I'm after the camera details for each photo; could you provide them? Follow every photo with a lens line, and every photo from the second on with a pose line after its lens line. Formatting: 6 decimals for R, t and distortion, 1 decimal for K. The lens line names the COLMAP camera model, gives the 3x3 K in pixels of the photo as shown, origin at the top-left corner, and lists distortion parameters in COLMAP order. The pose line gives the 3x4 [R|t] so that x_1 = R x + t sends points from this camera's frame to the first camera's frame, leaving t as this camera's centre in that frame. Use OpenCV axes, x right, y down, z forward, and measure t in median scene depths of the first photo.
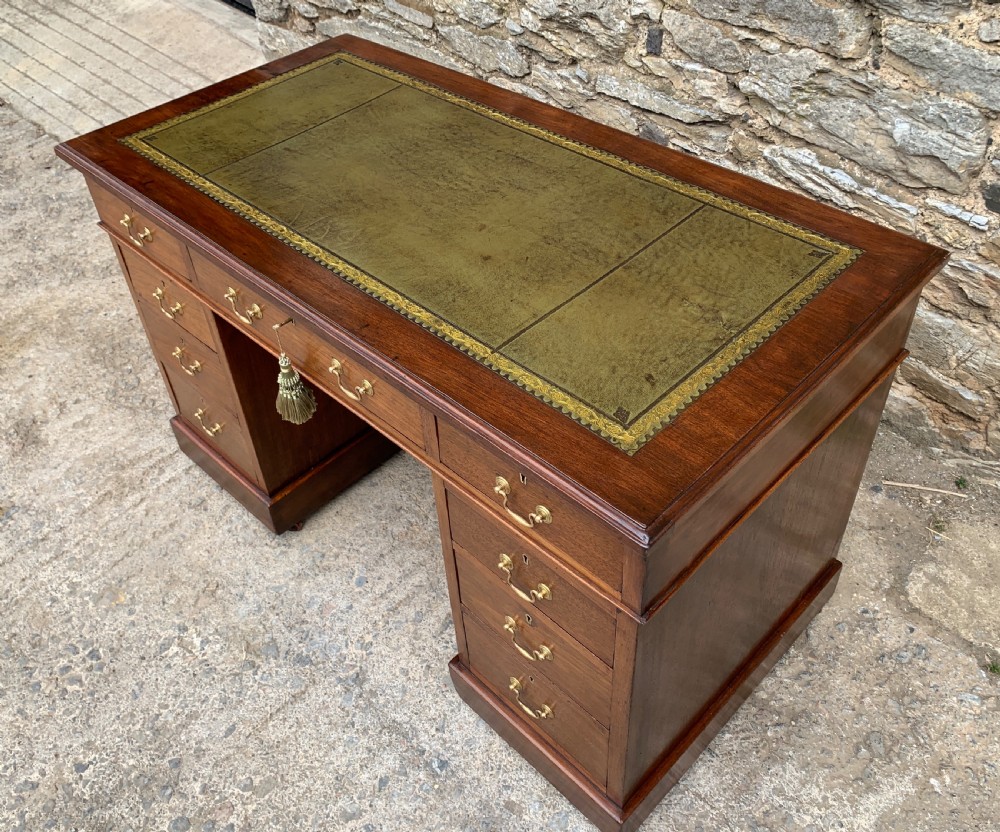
lens RADIAL K [[908.7, 0, 478.3], [0, 908.7, 378.1], [0, 0, 1]] dist [0.015018, 0.000000]
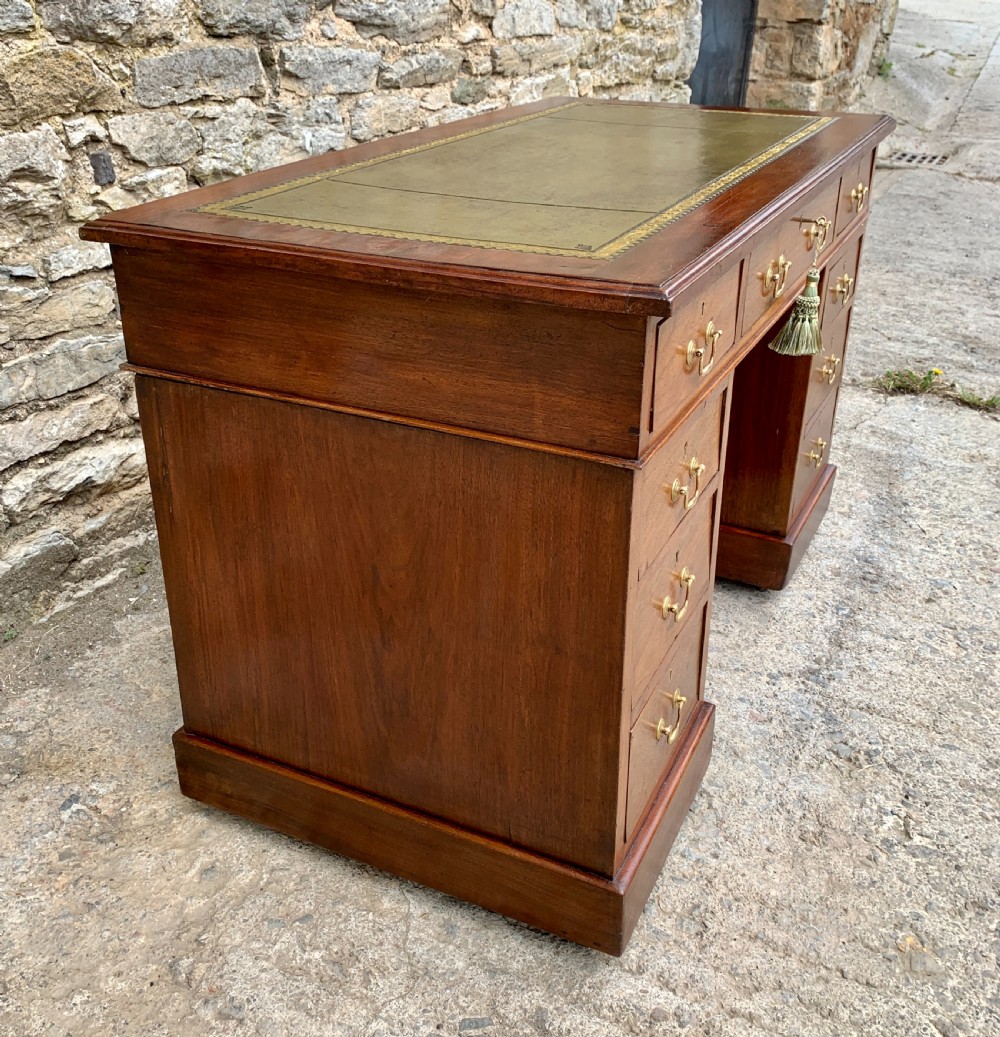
lens RADIAL K [[1114.0, 0, 497.4], [0, 1114.0, 482.9], [0, 0, 1]] dist [0.019328, 0.000000]
pose [[-0.326607, -0.350451, 0.877788, -0.909337], [0.644979, 0.596233, 0.478026, -0.493236], [-0.690891, 0.722281, 0.031300, 1.030031]]
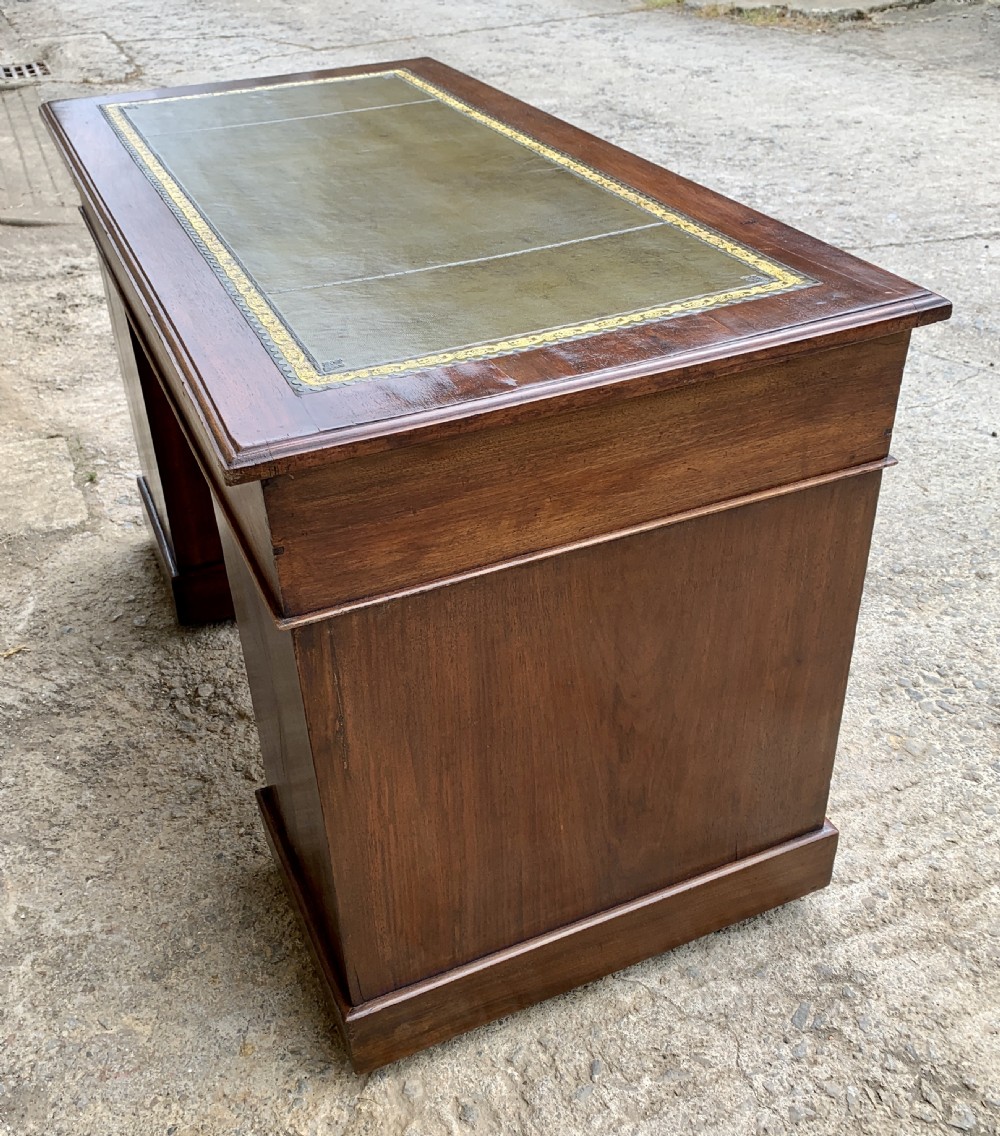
lens RADIAL K [[1185.0, 0, 495.6], [0, 1185.0, 563.6], [0, 0, 1]] dist [0.015769, 0.000000]
pose [[-0.925606, -0.134152, 0.353916, -0.449579], [0.309130, 0.271581, 0.911418, -0.835439], [-0.218385, 0.953020, -0.209907, 1.234727]]
